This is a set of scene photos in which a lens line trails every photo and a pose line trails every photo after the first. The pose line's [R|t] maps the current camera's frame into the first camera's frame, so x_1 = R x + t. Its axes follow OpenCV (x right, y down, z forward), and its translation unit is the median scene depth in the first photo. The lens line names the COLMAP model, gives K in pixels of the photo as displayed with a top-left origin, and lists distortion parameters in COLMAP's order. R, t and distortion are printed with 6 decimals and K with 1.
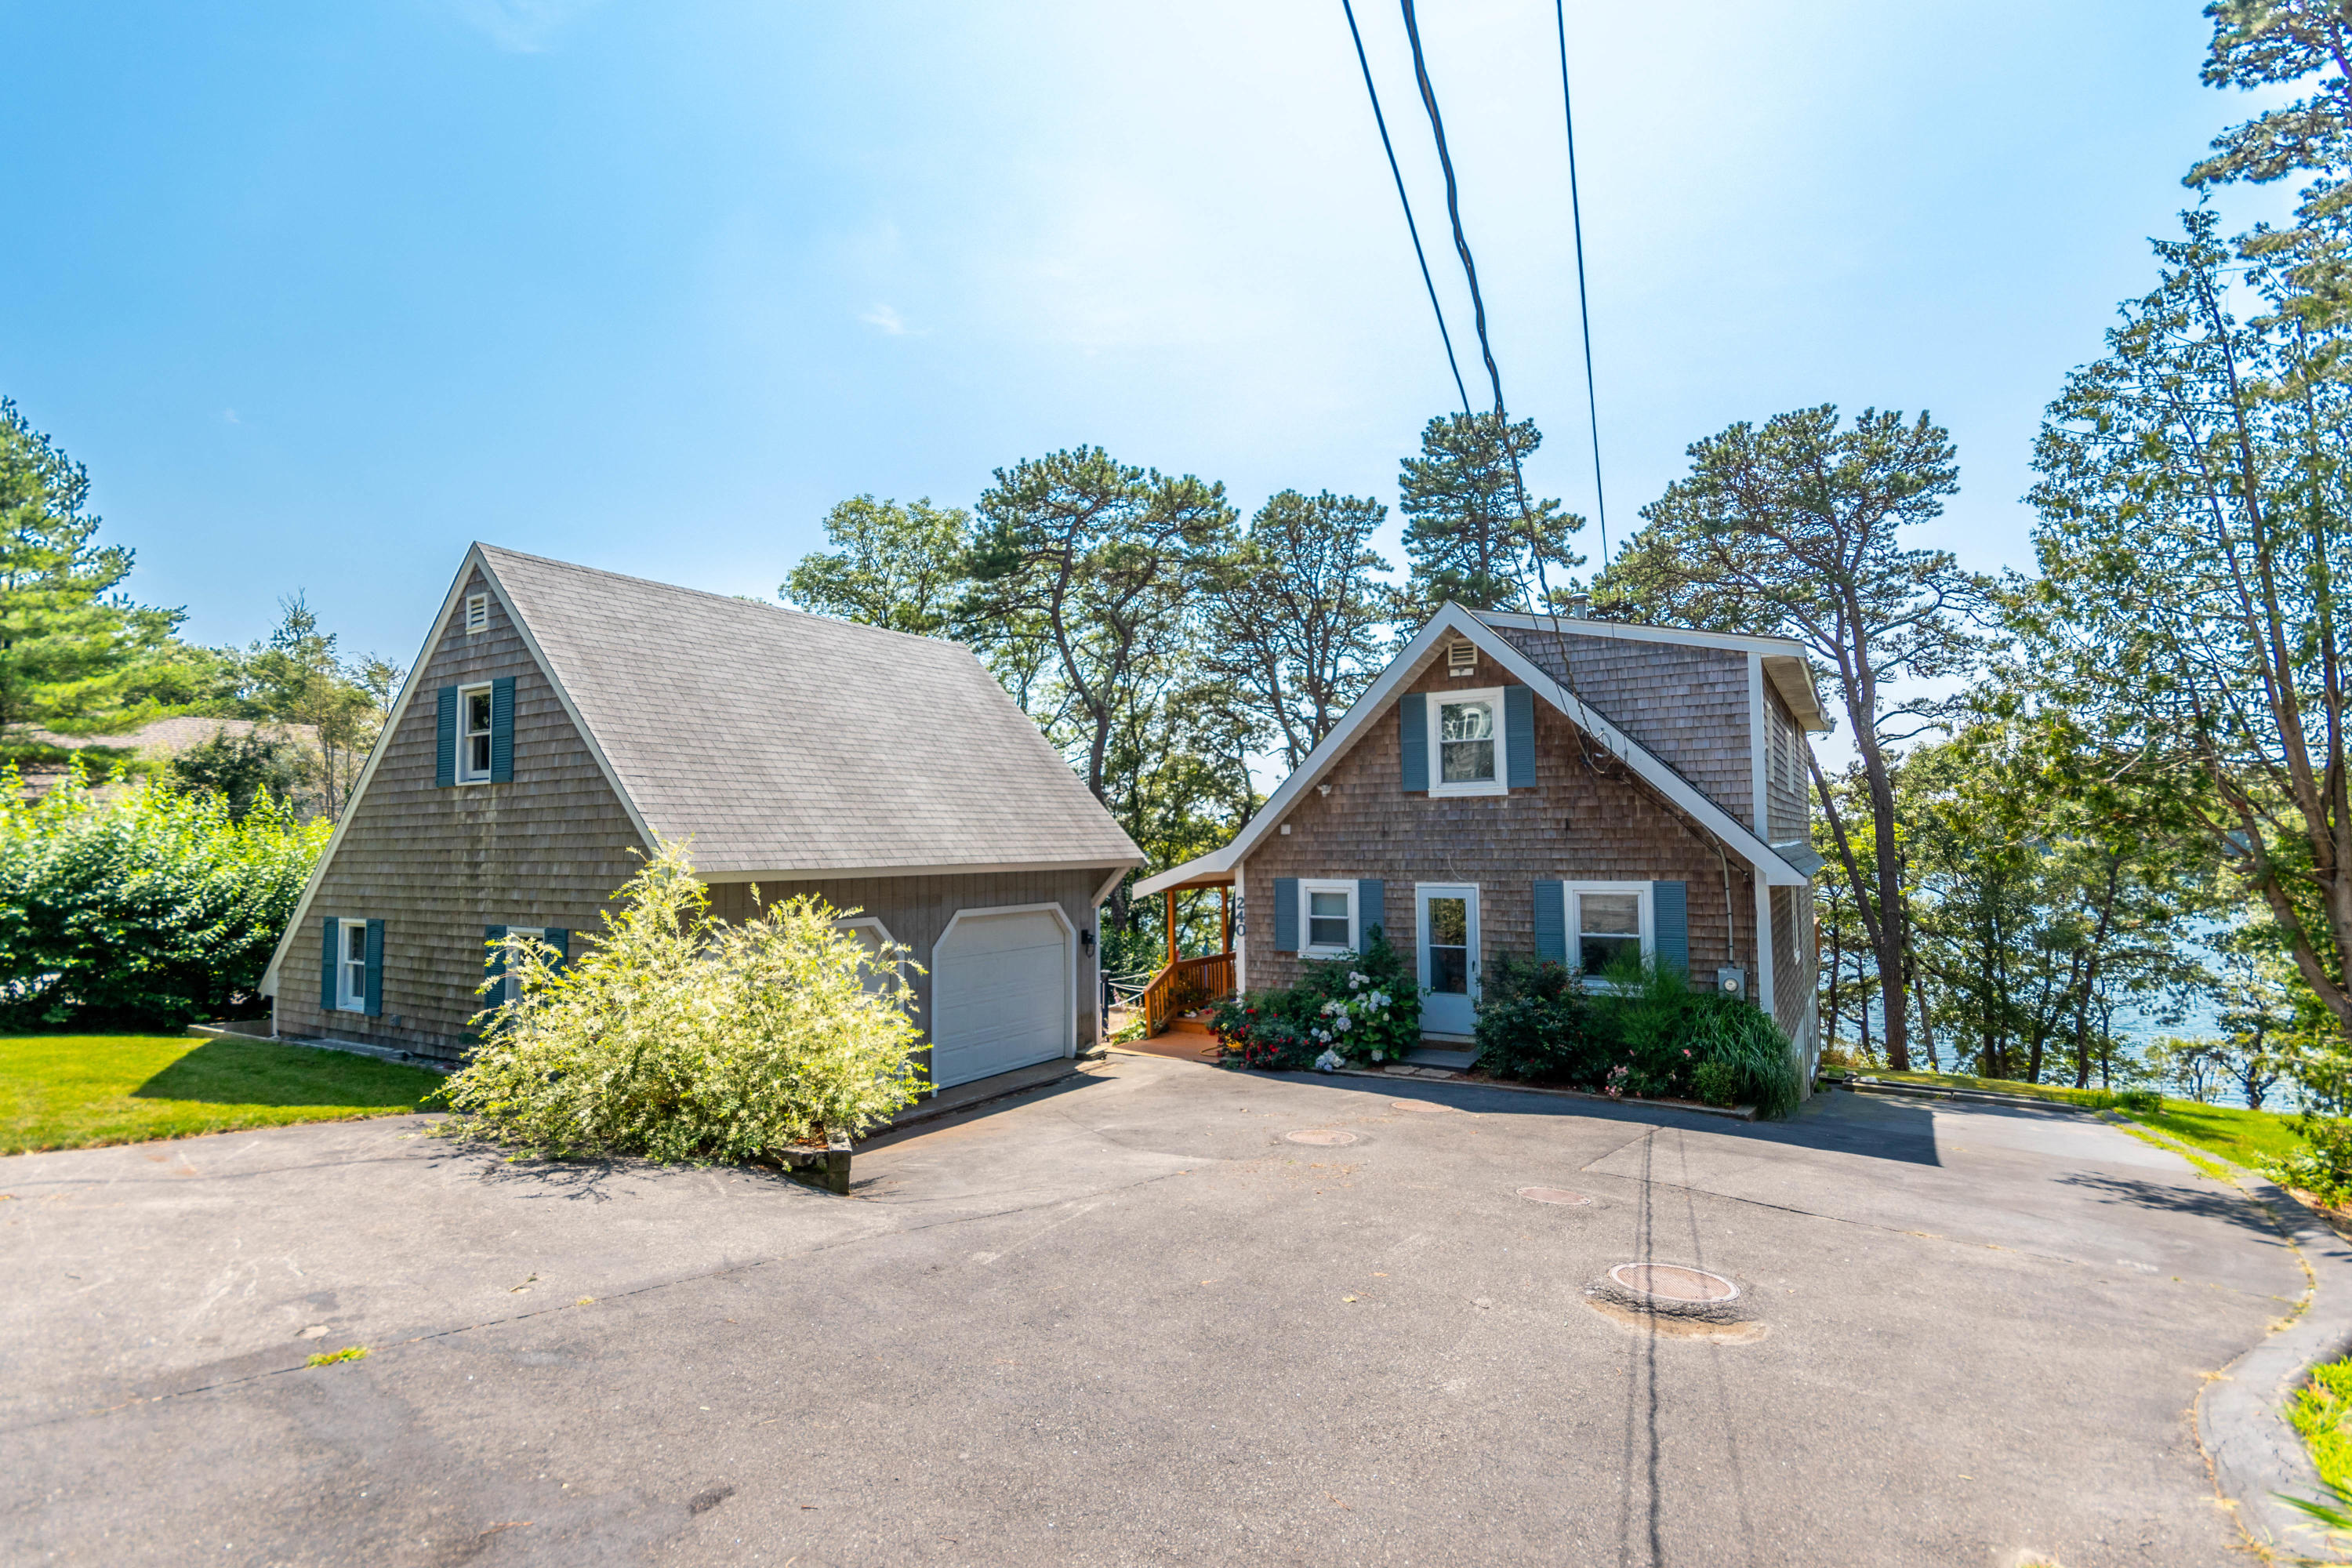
lens RADIAL K [[1120.9, 0, 1185.2], [0, 1120.9, 786.3], [0, 0, 1]] dist [0.007830, -0.001654]
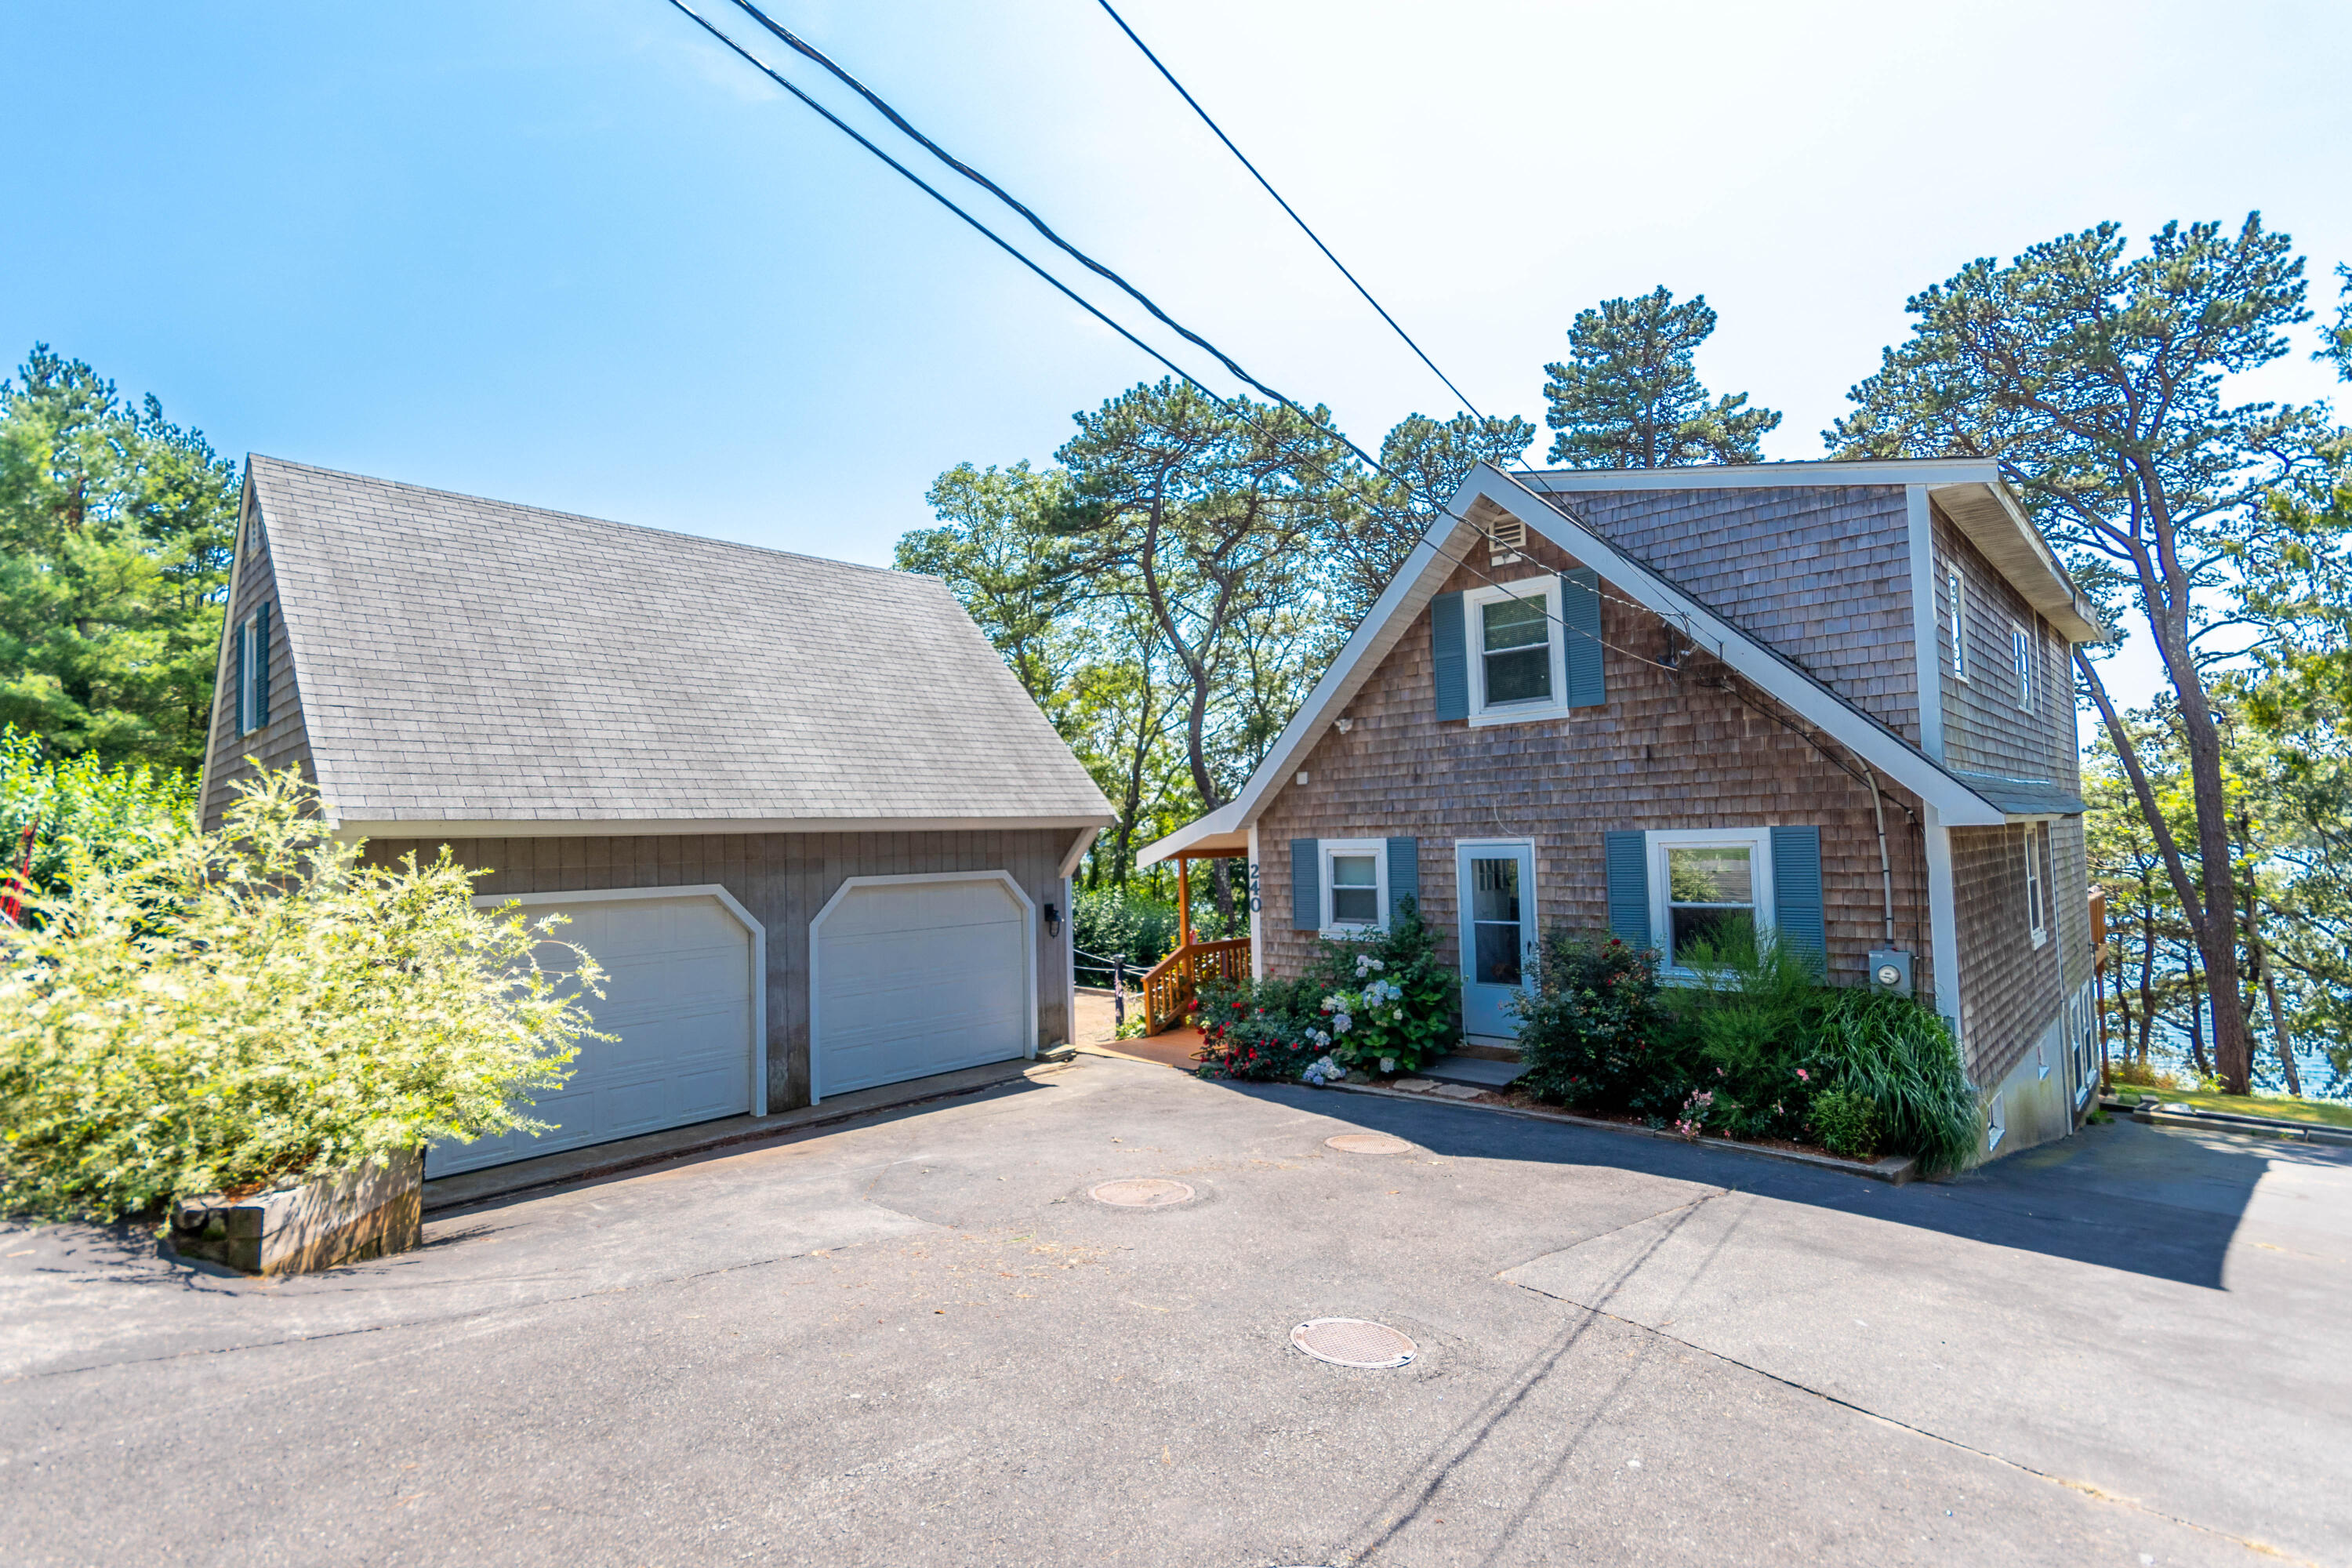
lens RADIAL K [[1120.9, 0, 1185.2], [0, 1120.9, 786.3], [0, 0, 1]] dist [0.007830, -0.001654]
pose [[0.979828, -0.026362, -0.198097, 0.168854], [0.027809, 0.999603, 0.004523, 0.038957], [0.197899, -0.009940, 0.980172, 0.203768]]
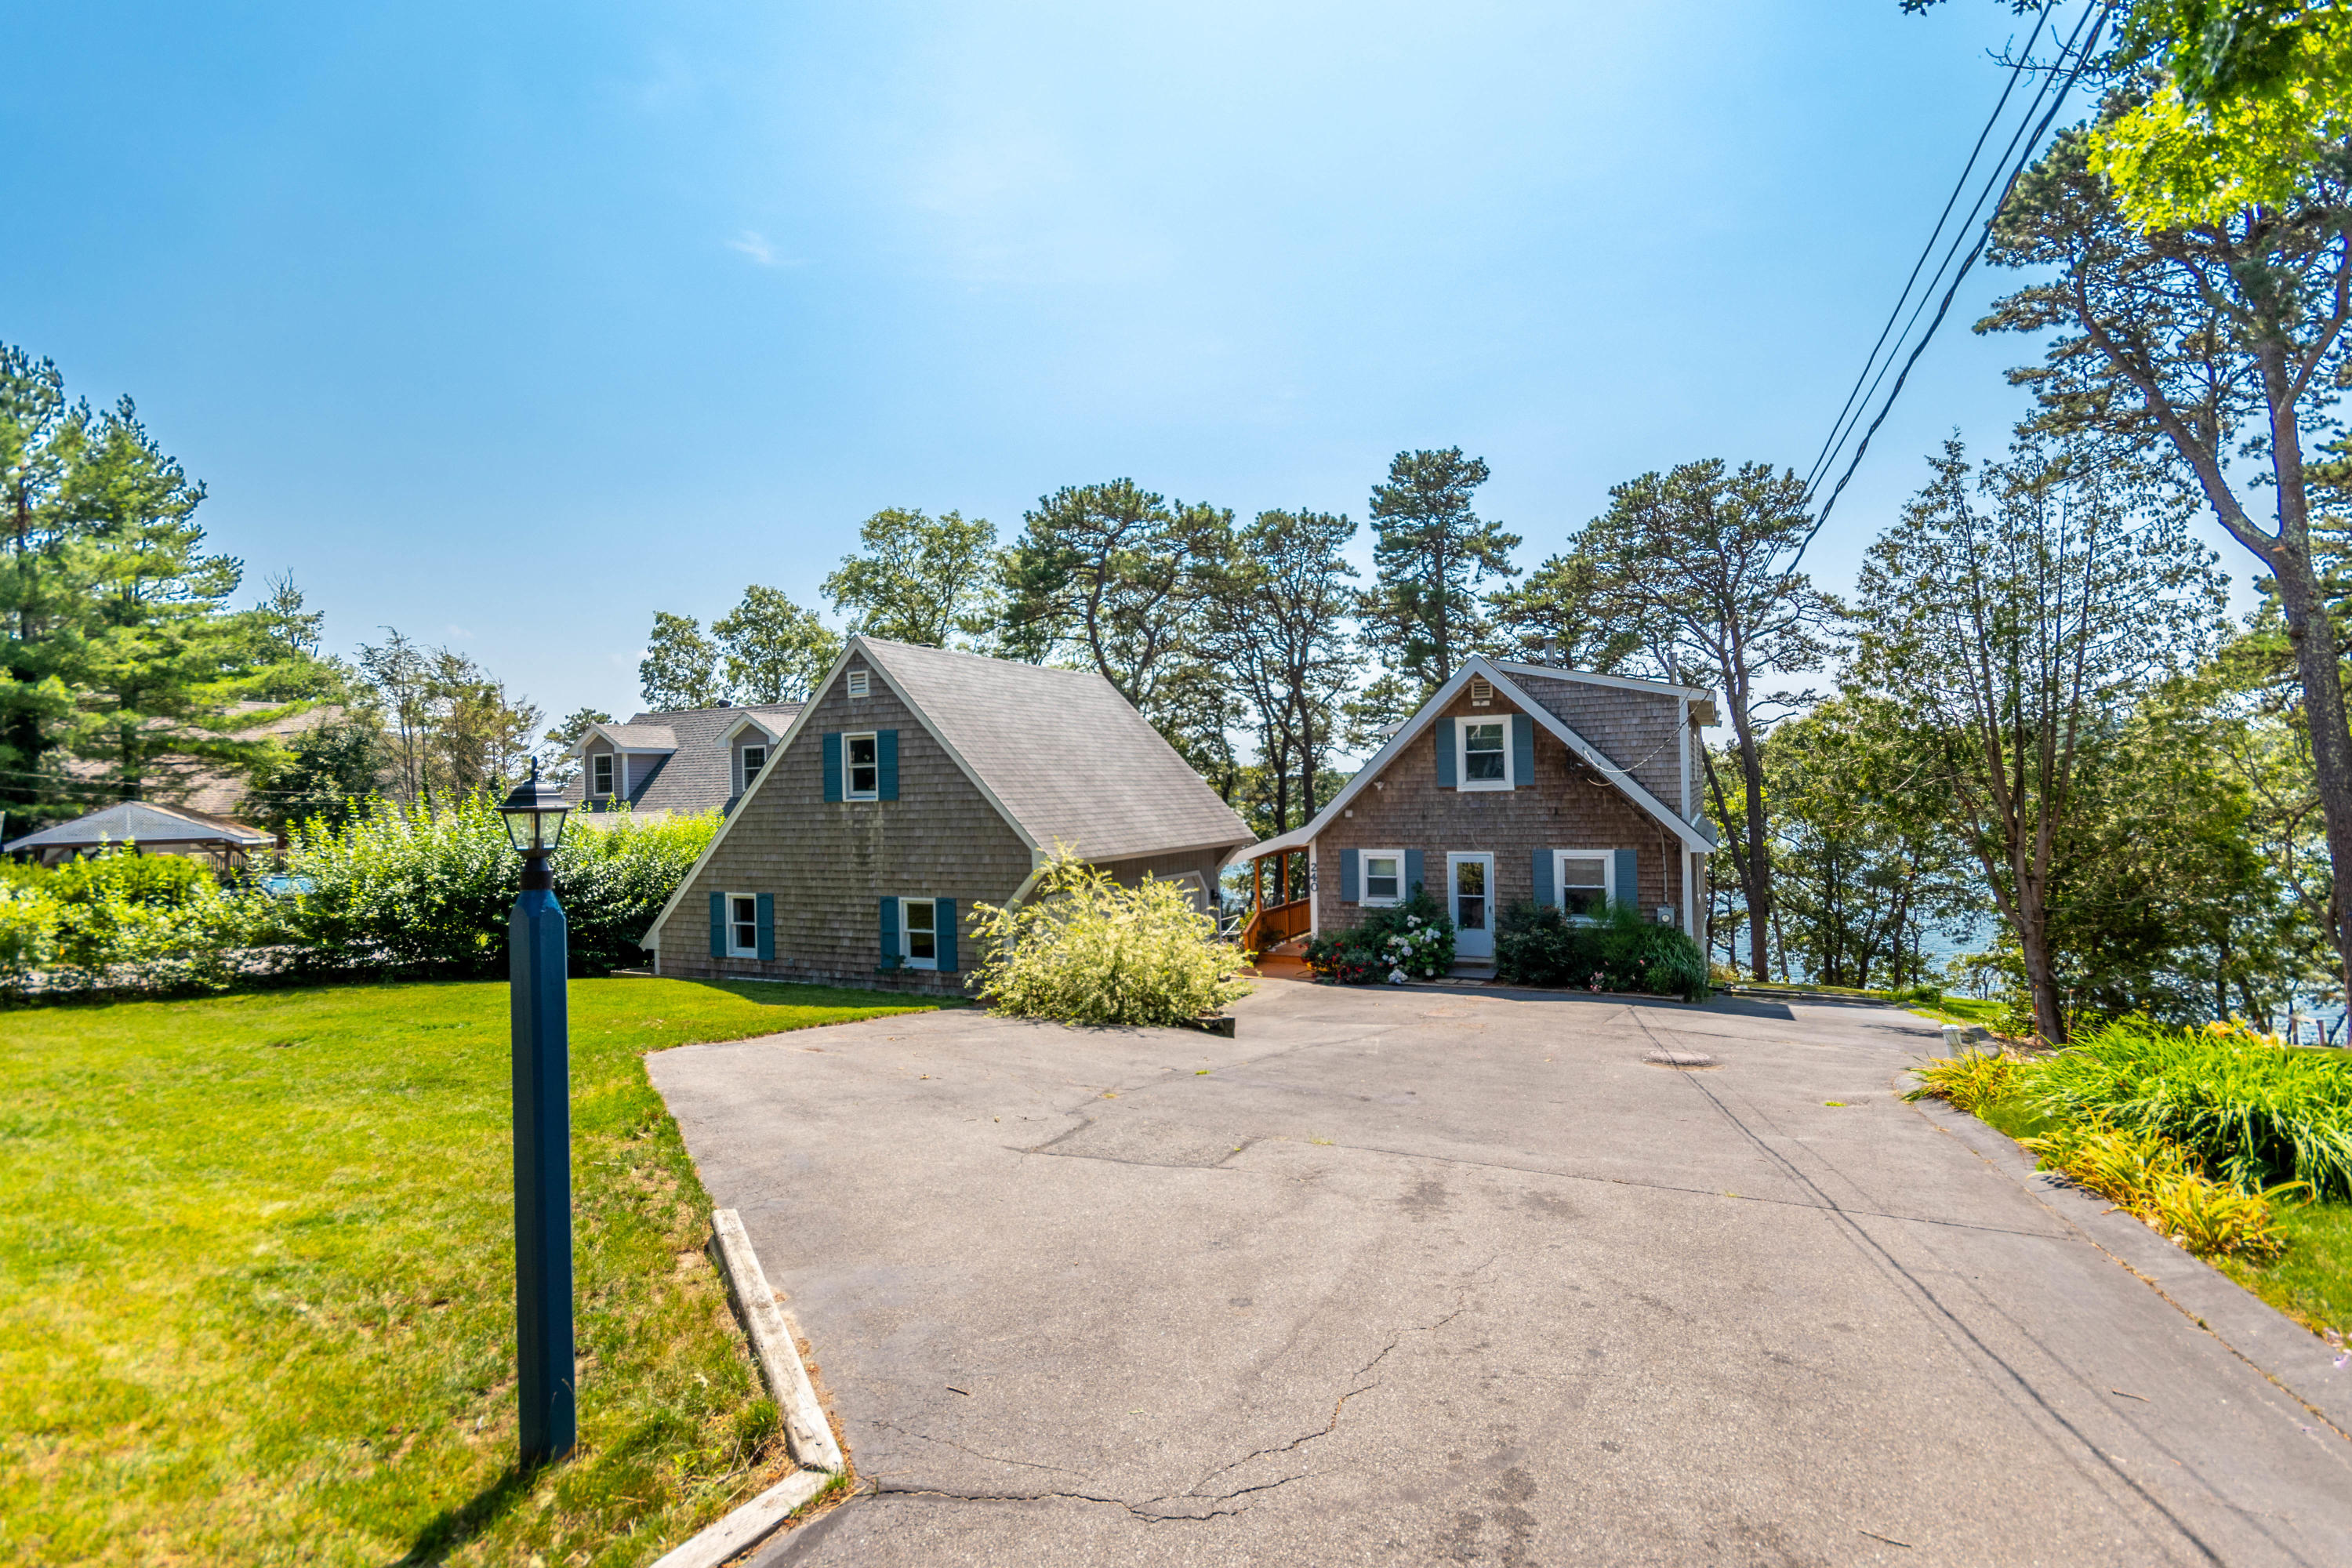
lens RADIAL K [[1127.4, 0, 1183.2], [0, 1127.4, 787.4], [0, 0, 1]] dist [-0.000159, 0.007201]
pose [[0.995321, -0.011190, 0.095971, -0.248522], [0.006751, 0.998897, 0.046457, -0.060152], [-0.096385, -0.045592, 0.994299, -0.358077]]
